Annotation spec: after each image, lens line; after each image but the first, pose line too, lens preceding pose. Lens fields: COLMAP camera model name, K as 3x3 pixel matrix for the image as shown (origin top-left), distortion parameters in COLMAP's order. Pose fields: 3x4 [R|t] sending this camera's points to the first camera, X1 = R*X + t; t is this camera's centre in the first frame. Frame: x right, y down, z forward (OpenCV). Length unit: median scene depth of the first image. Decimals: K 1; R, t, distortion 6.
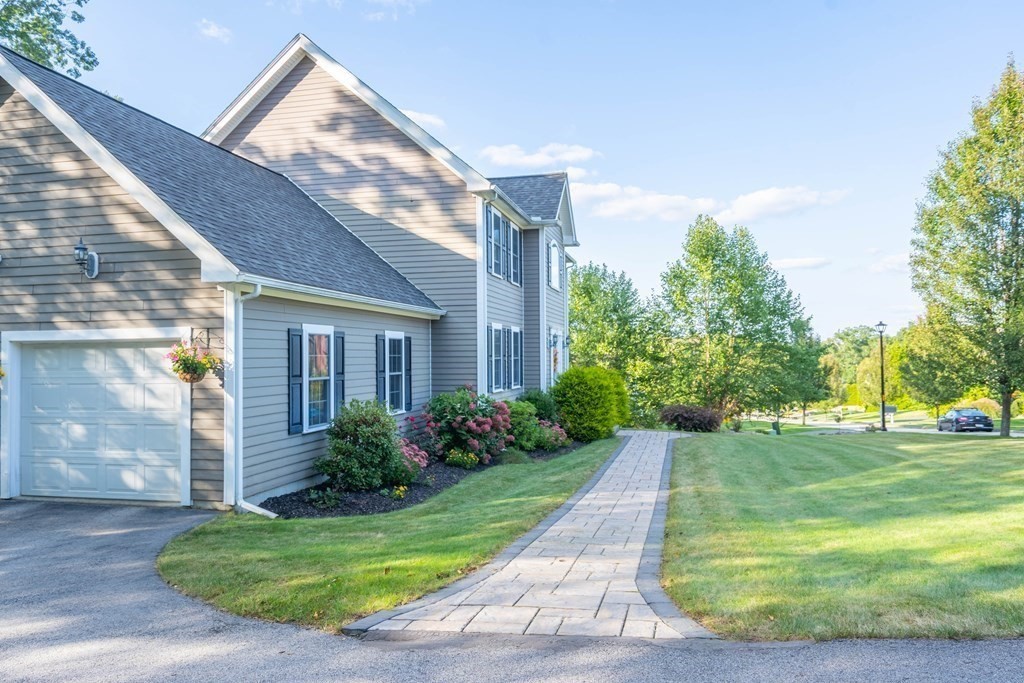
lens RADIAL K [[710.7, 0, 512.0], [0, 710.7, 341.5], [0, 0, 1]] dist [0.006512, -0.000392]
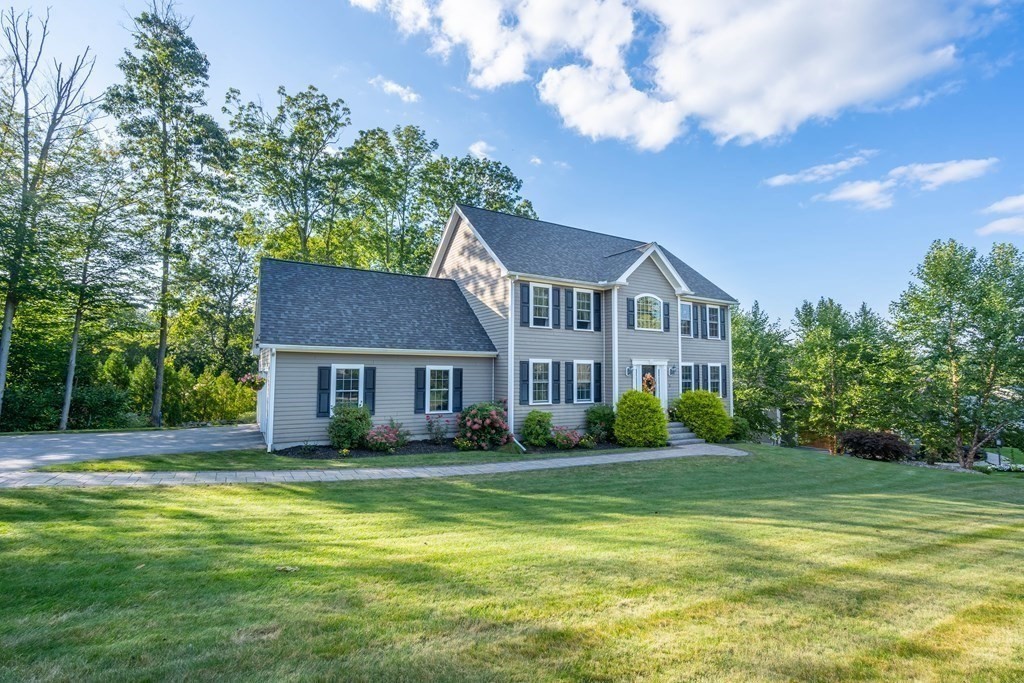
lens RADIAL K [[465.4, 0, 512.0], [0, 465.4, 341.5], [0, 0, 1]] dist [-0.002781, -0.000068]
pose [[0.697417, -0.037655, -0.715676, 0.775387], [0.002152, 0.998724, -0.050450, -0.015341], [0.716662, 0.033644, 0.696608, 0.324825]]
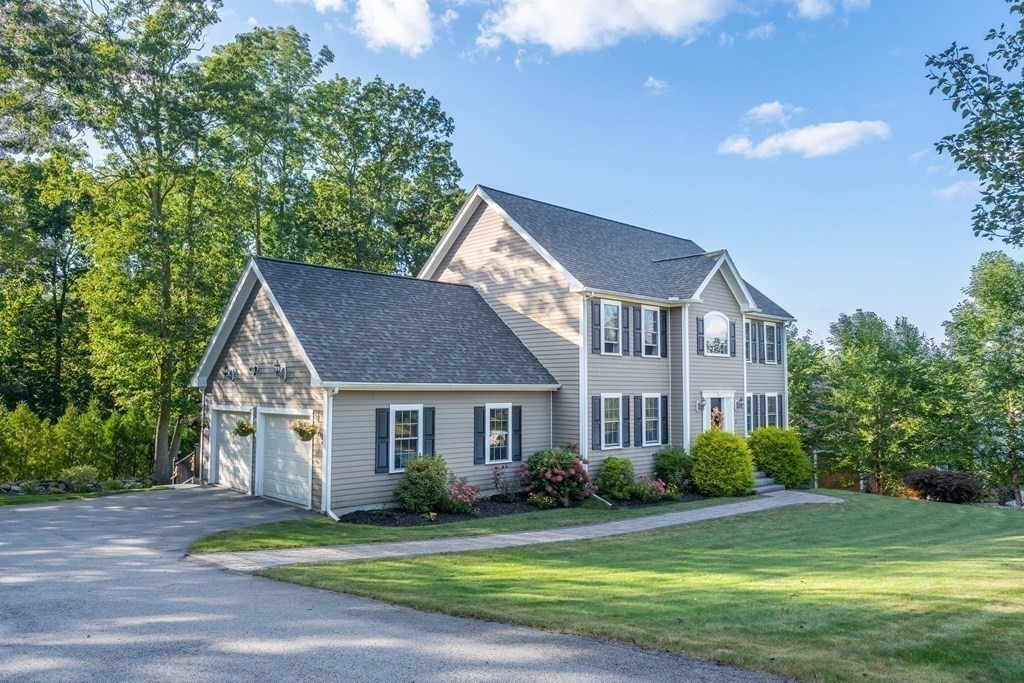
lens RADIAL K [[710.7, 0, 512.0], [0, 710.7, 341.5], [0, 0, 1]] dist [0.006512, -0.000392]
pose [[0.837089, -0.027995, -0.546349, 0.613401], [0.001576, 0.998809, -0.048765, -0.066097], [0.547064, 0.039959, 0.836137, -0.149462]]
